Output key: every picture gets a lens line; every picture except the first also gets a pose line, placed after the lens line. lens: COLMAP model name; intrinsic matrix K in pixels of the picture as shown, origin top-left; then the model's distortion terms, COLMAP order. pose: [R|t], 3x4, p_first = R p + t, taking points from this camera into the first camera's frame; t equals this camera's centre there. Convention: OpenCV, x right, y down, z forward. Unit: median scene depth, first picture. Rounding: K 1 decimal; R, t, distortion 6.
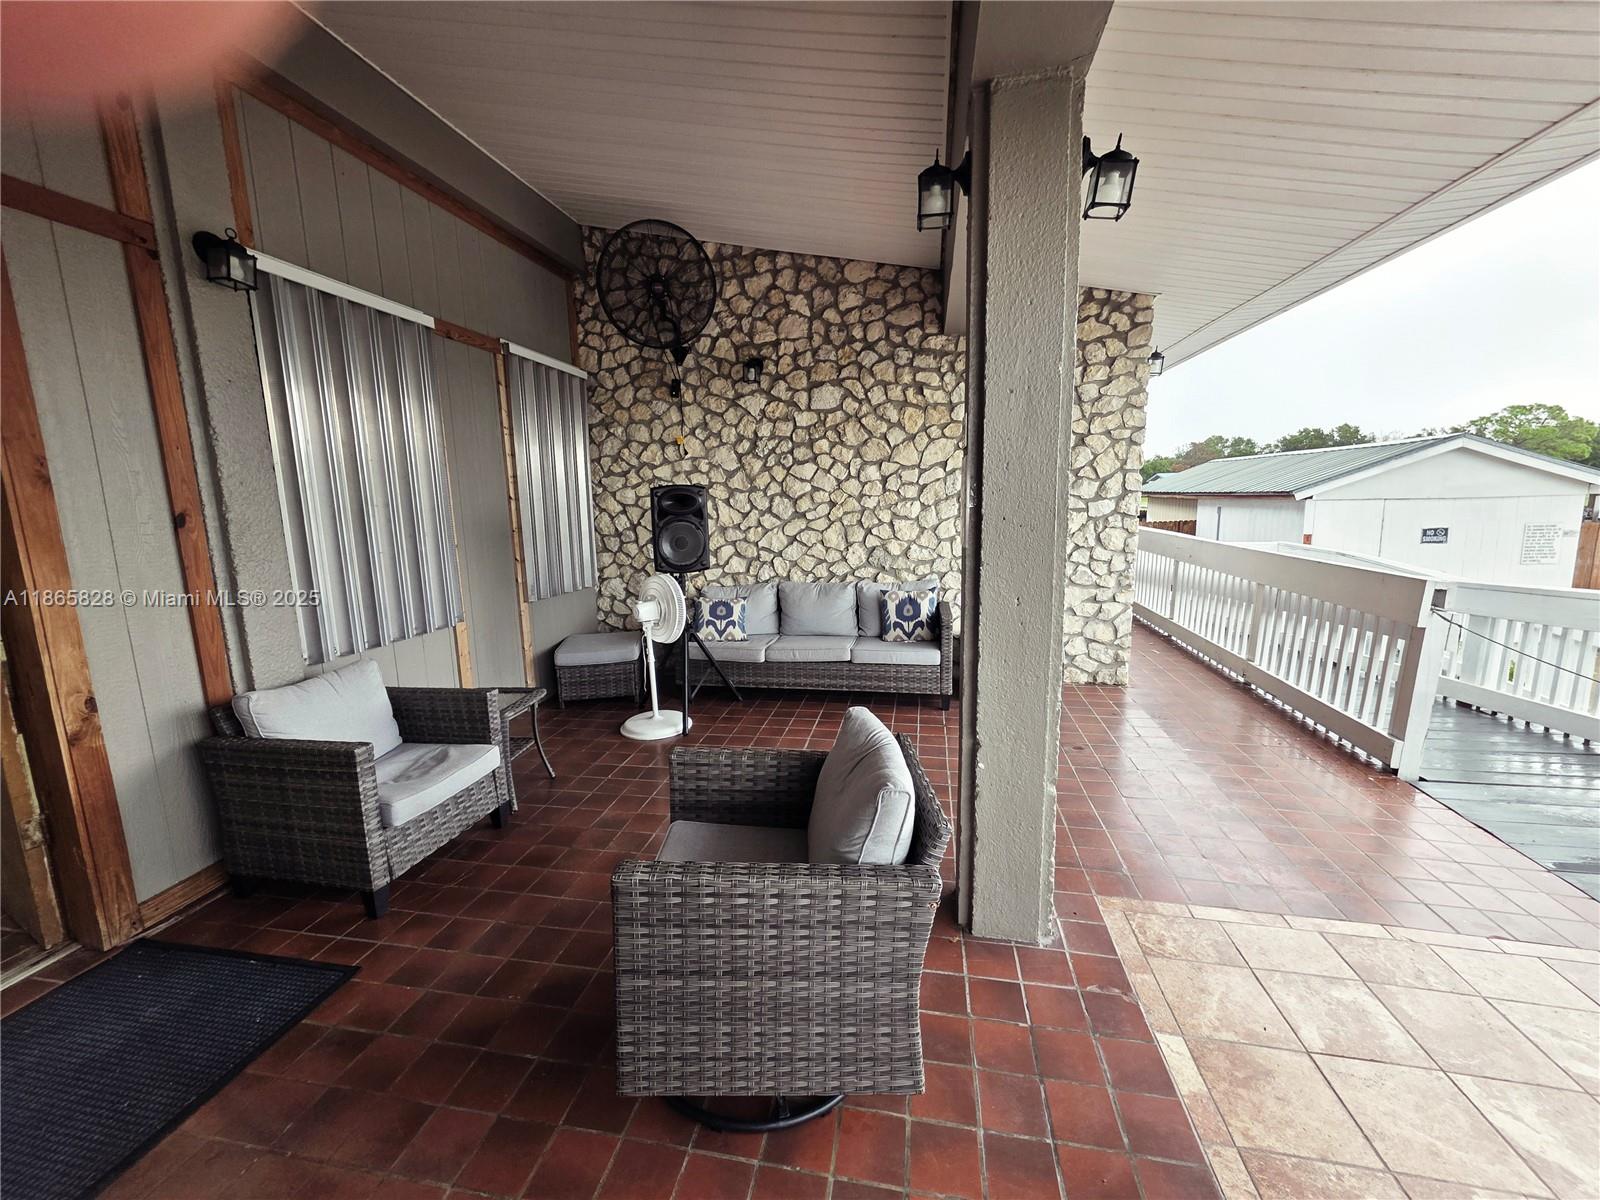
lens RADIAL K [[632.4, 0, 793.4], [0, 632.4, 601.2], [0, 0, 1]] dist [-0.014838, -0.000230]
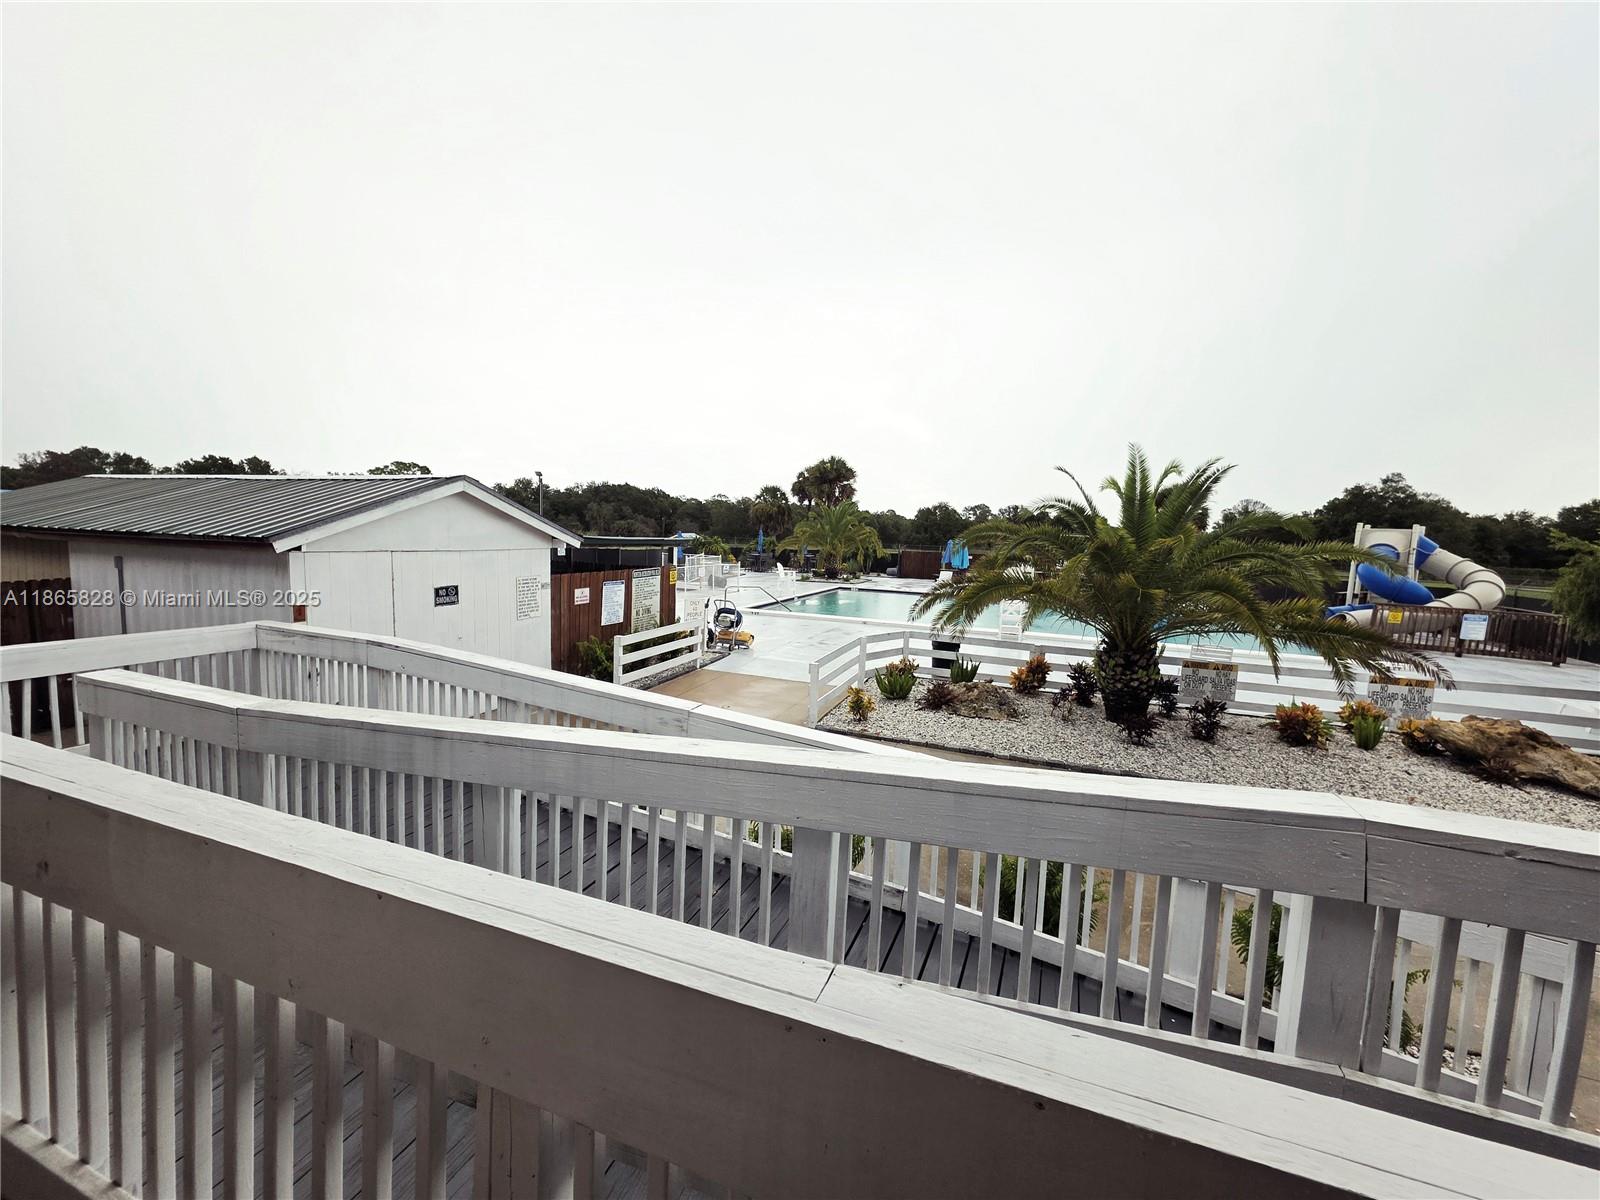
lens RADIAL K [[632.4, 0, 806.0], [0, 632.4, 595.0], [0, 0, 1]] dist [-0.014838, -0.000230]
pose [[0.135603, -0.058715, 0.989022, 0.273276], [0.120476, 0.991812, 0.042362, -0.084256], [-0.983411, 0.113409, 0.141567, 0.415135]]
